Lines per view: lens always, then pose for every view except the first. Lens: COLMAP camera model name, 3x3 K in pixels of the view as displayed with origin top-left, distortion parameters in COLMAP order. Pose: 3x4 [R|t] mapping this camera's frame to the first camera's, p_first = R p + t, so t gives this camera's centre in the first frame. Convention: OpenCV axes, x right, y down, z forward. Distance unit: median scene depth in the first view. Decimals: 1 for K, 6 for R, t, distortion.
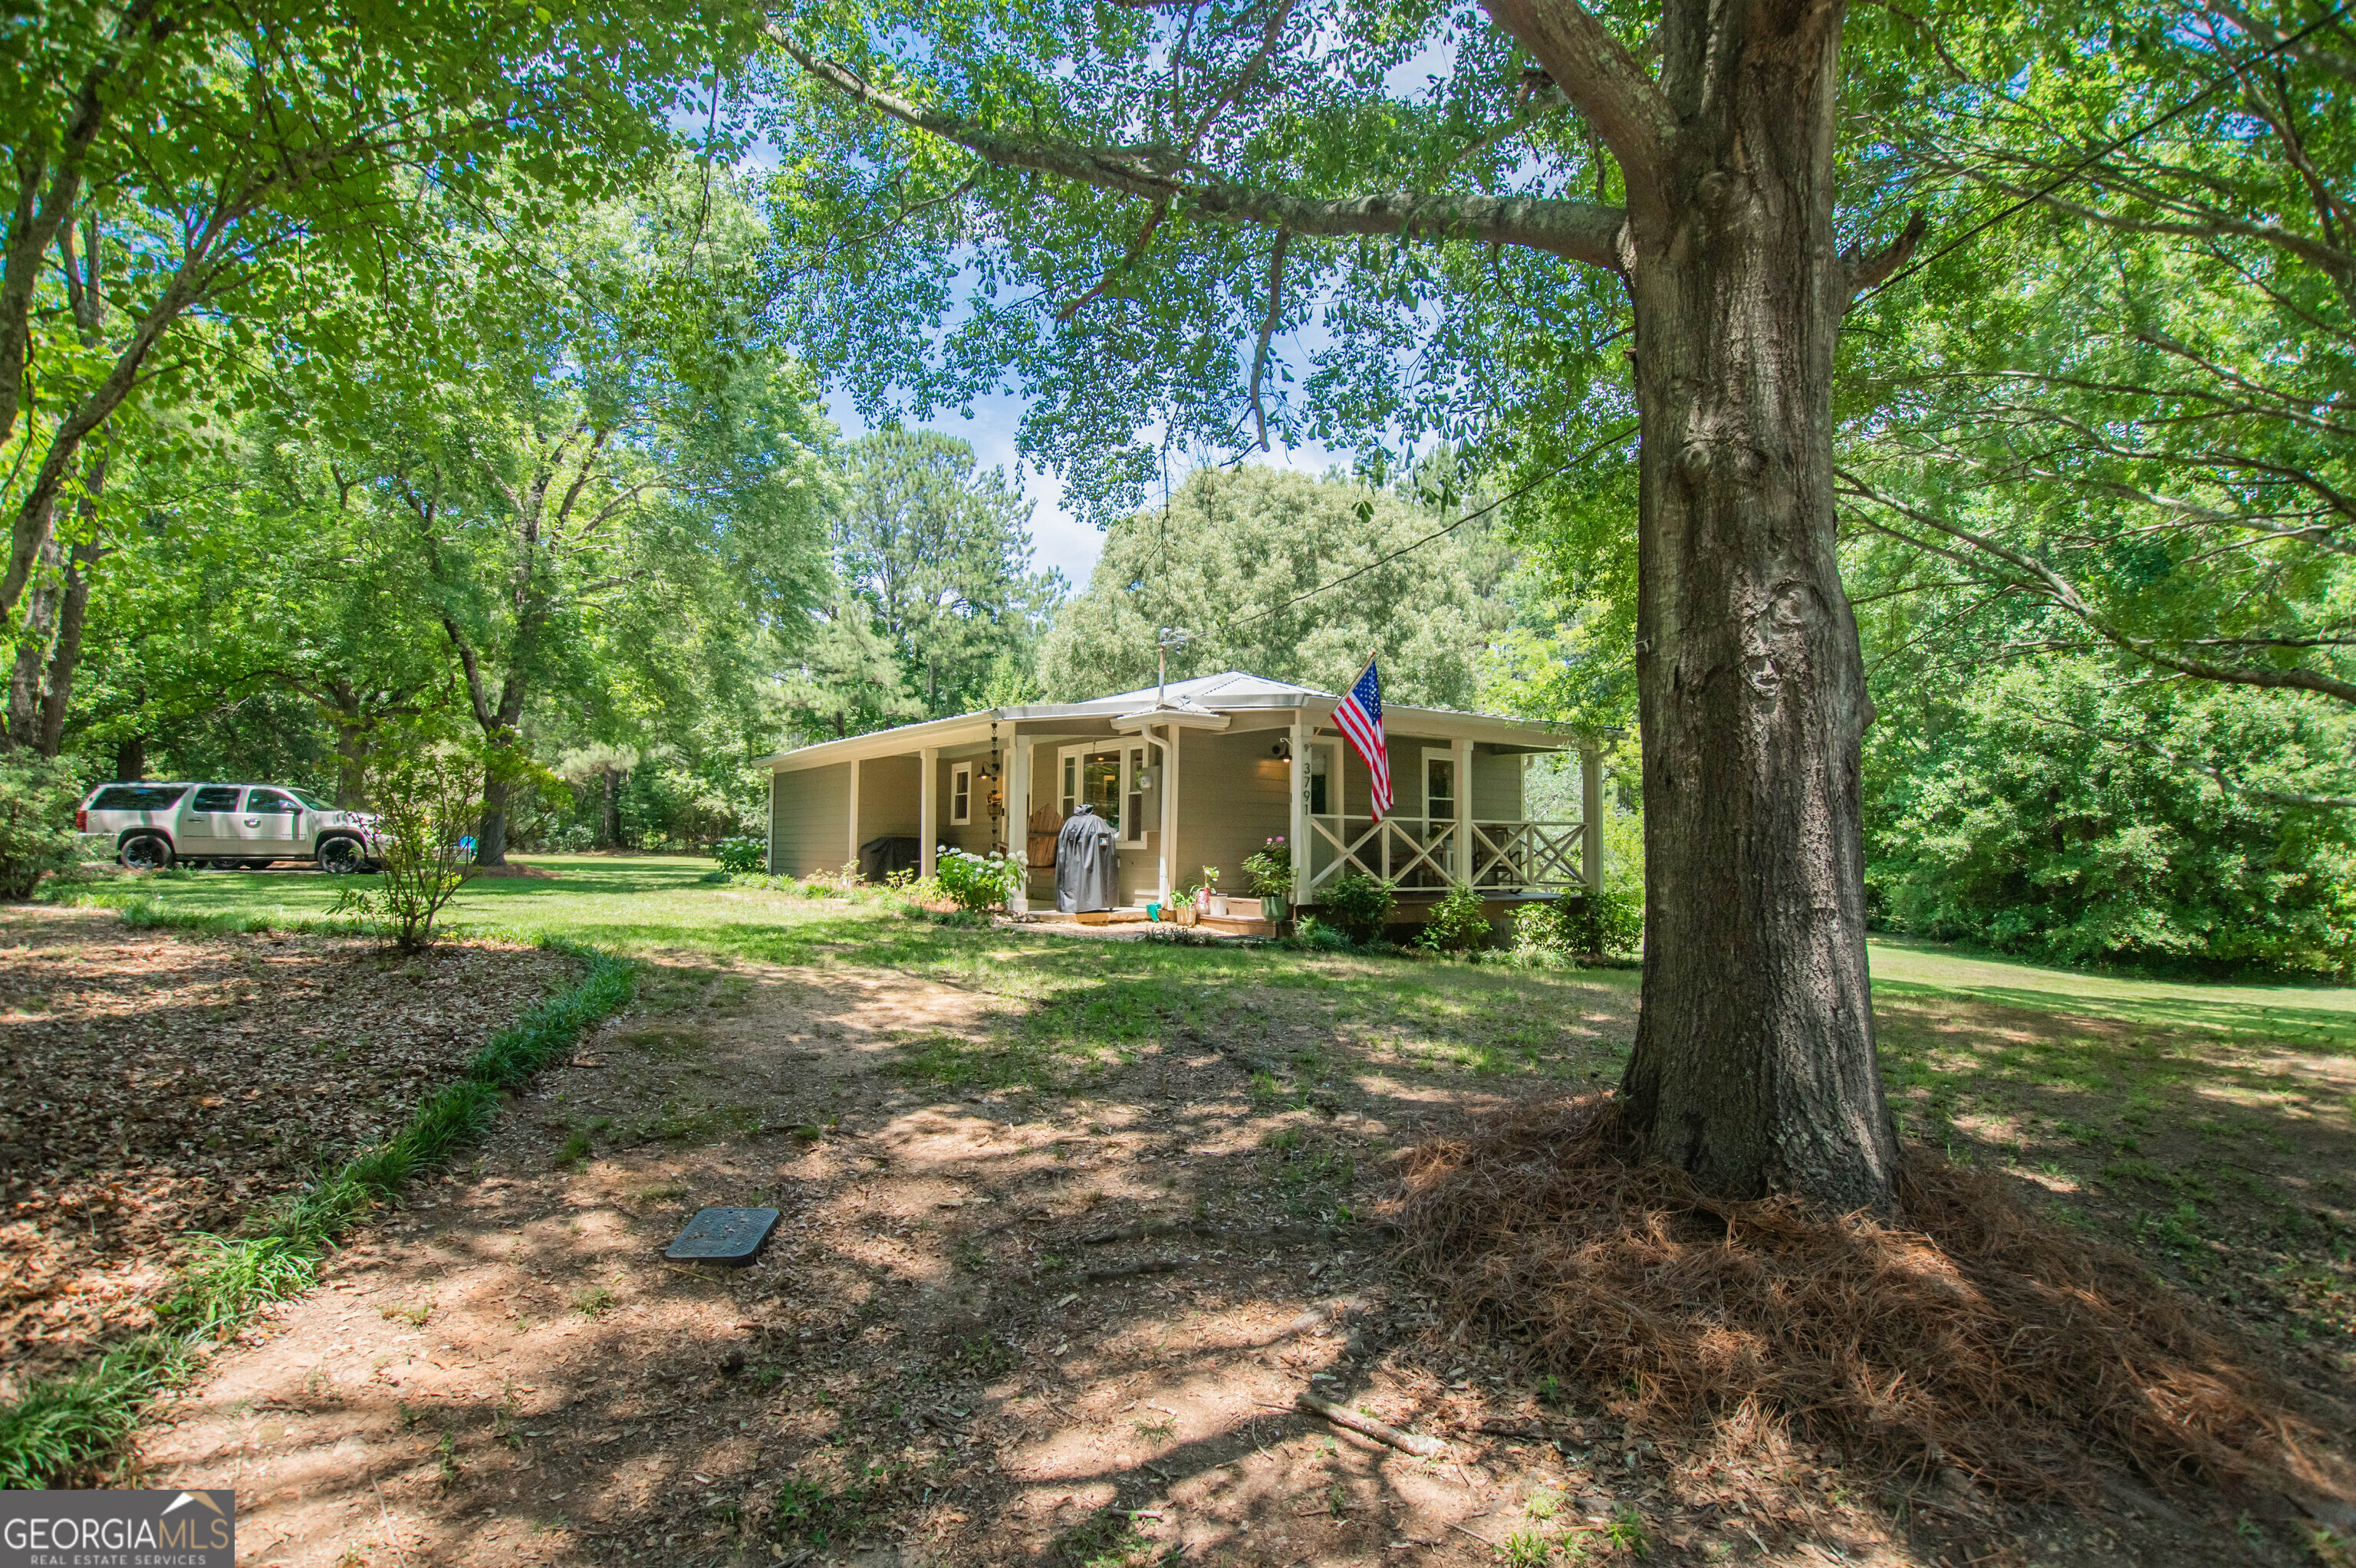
lens RADIAL K [[1148.7, 0, 1187.6], [0, 1148.7, 776.8], [0, 0, 1]] dist [-0.034423, 0.007453]
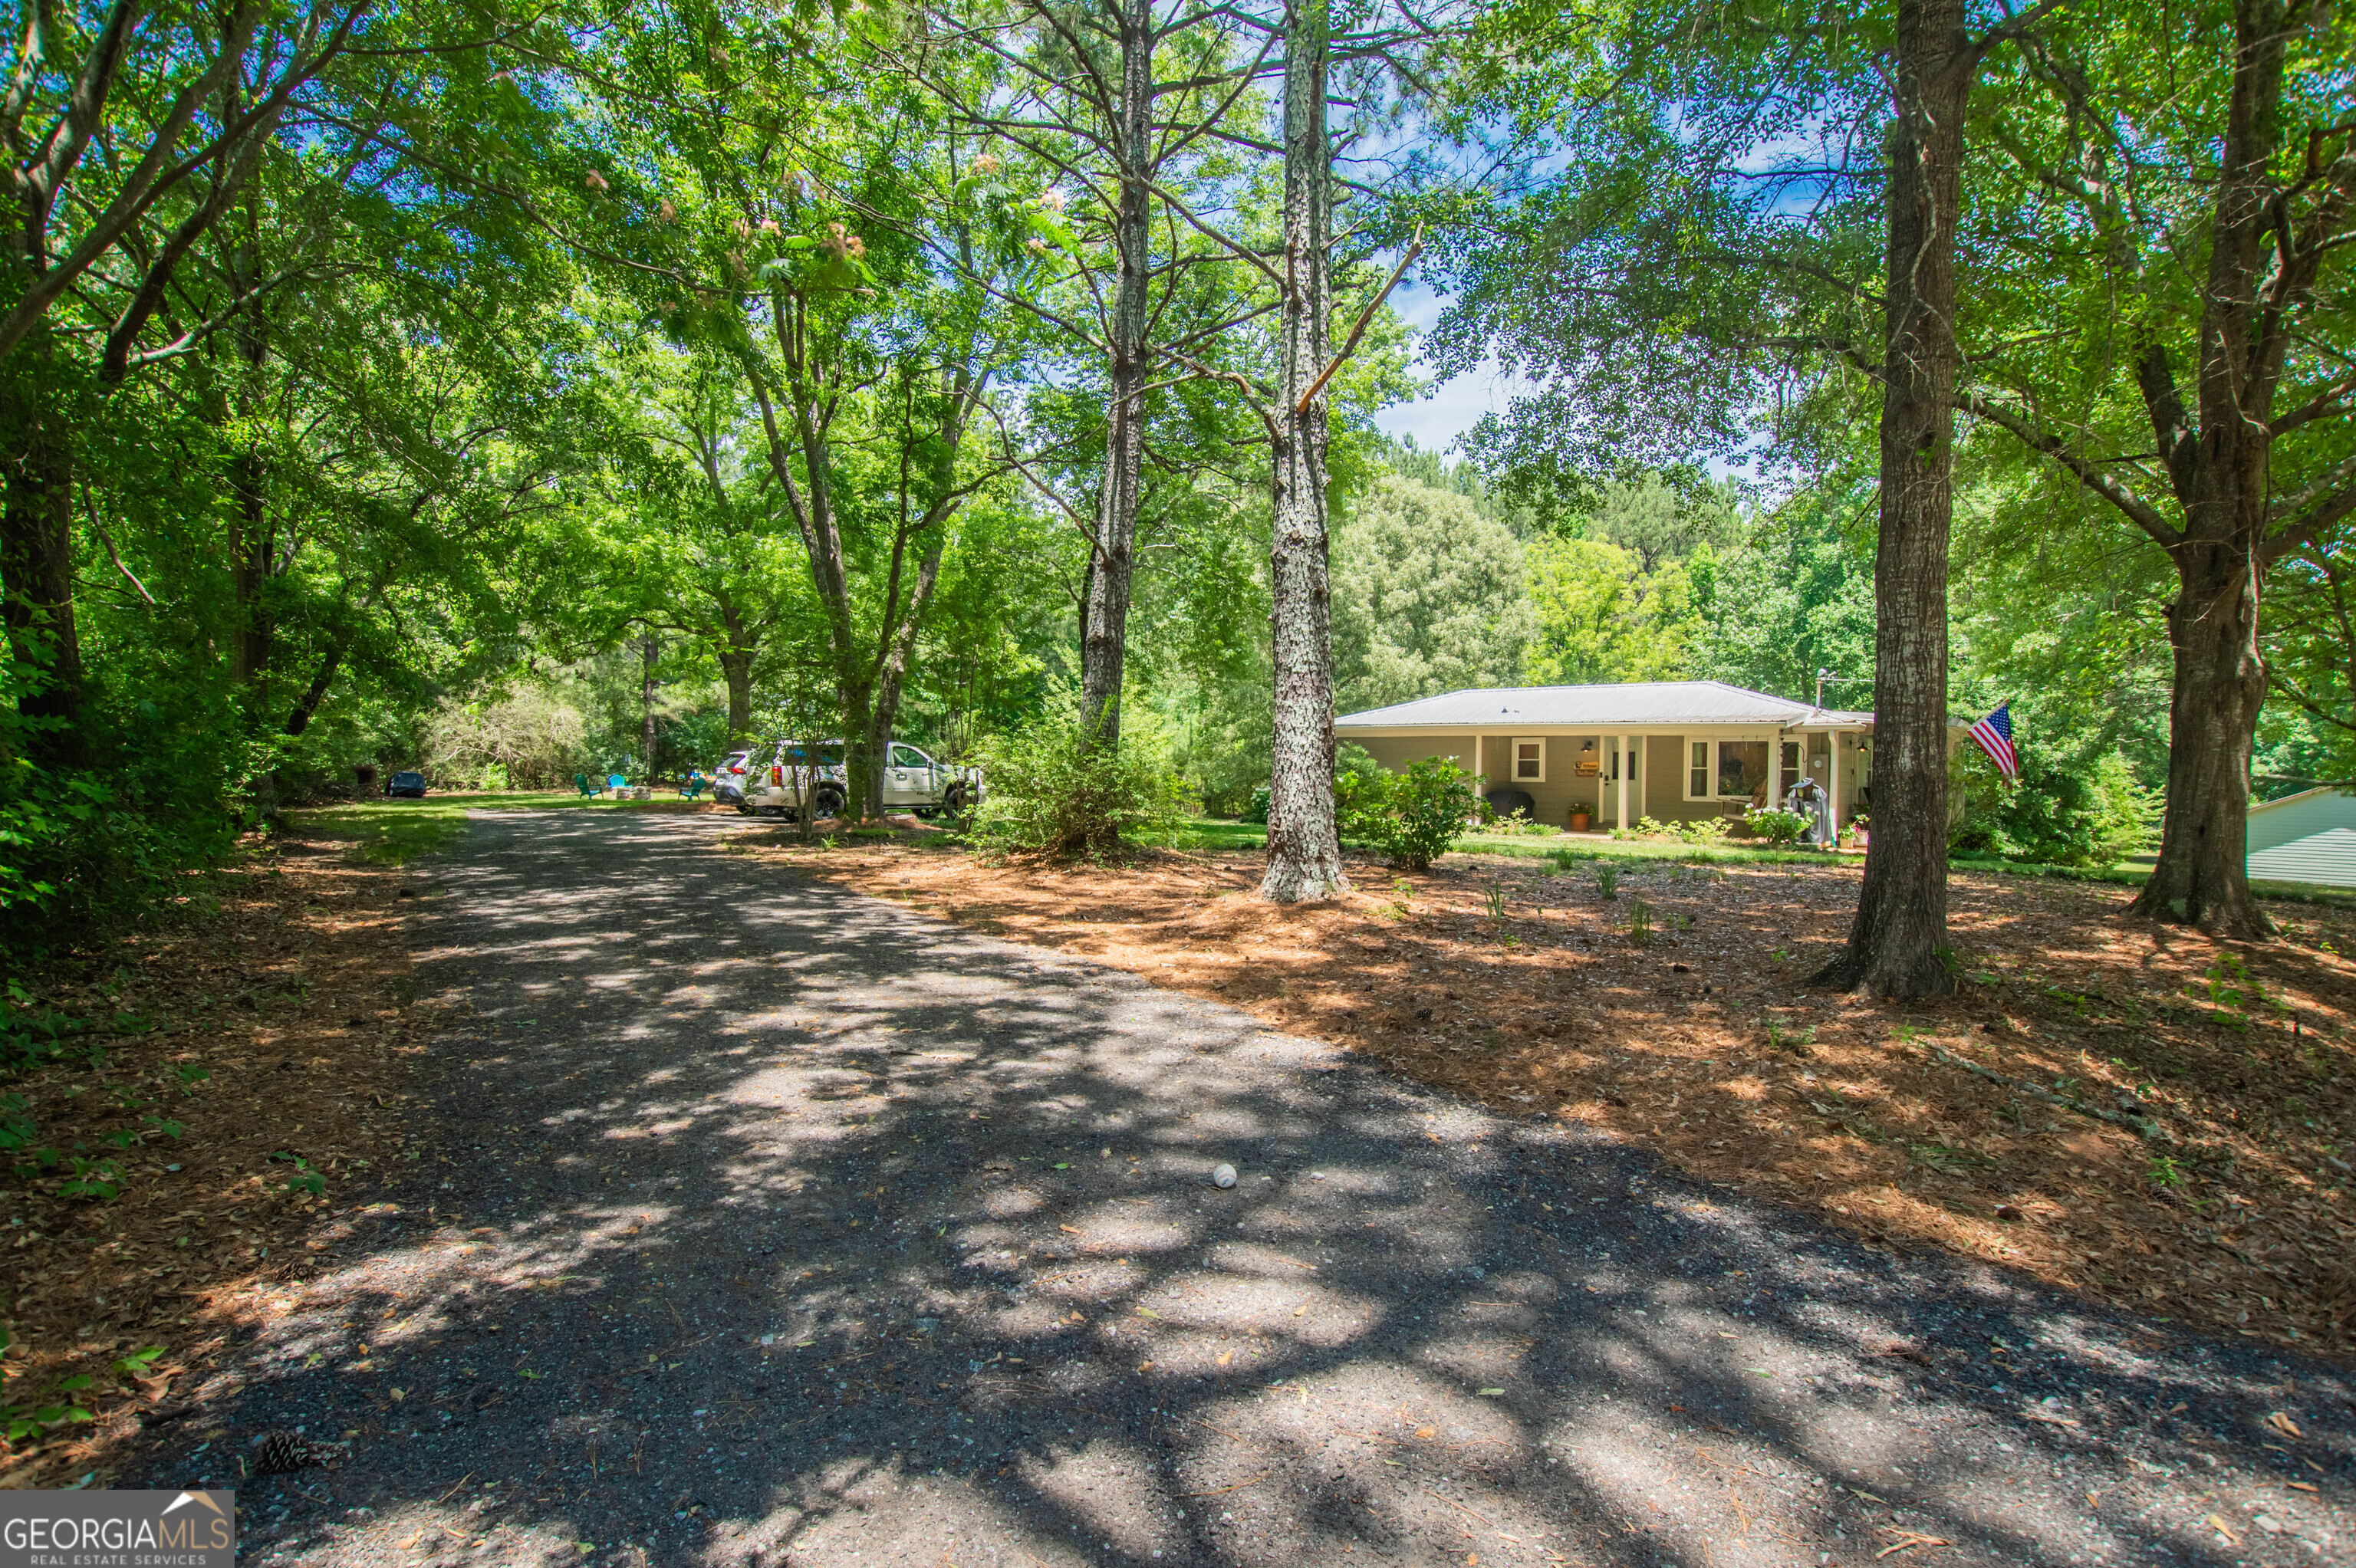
lens RADIAL K [[1143.7, 0, 1196.1], [0, 1143.7, 790.9], [0, 0, 1]] dist [-0.019499, 0.001399]
pose [[0.949385, -0.001079, 0.314112, -0.704211], [-0.023426, 0.996966, 0.074229, -0.028256], [-0.313239, -0.077830, 0.946480, -0.138588]]
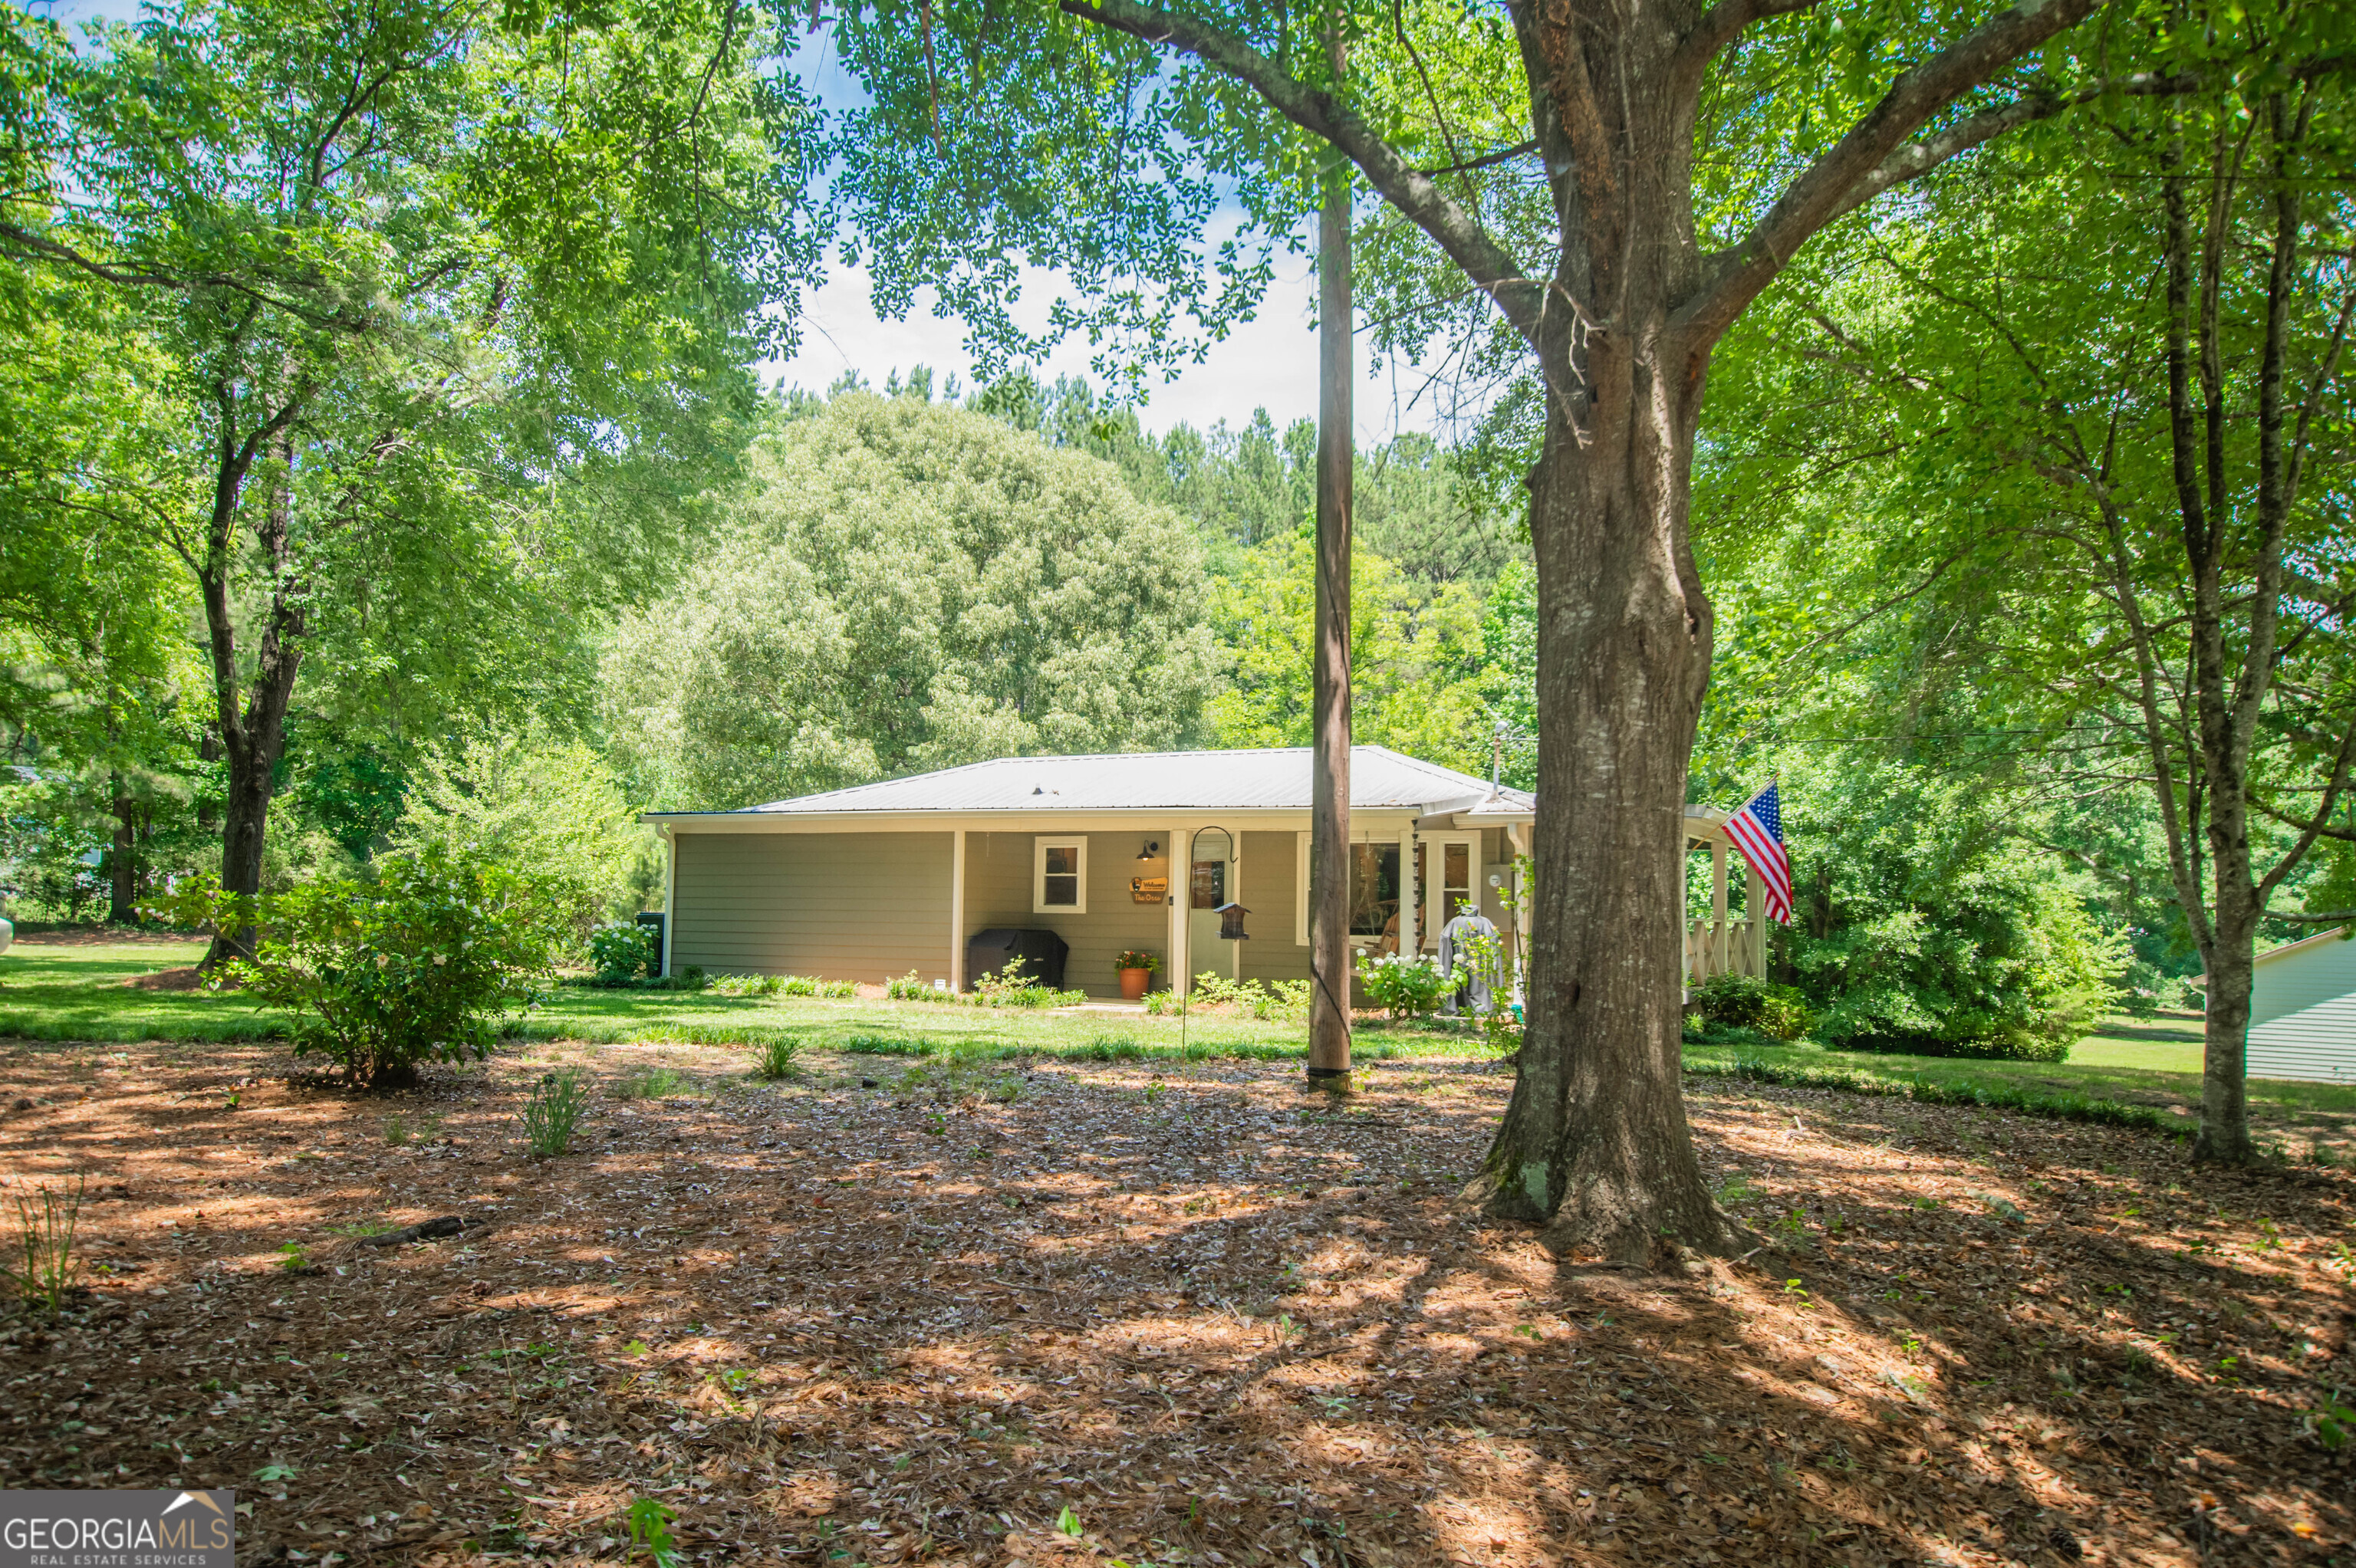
lens RADIAL K [[1741.3, 0, 1190.6], [0, 1741.3, 786.0], [0, 0, 1]] dist [0.002748, 0.011343]
pose [[0.876537, 0.039766, 0.479688, -0.488117], [-0.035468, 0.999208, -0.018023, -0.019582], [-0.480025, -0.001216, 0.877254, -0.086102]]
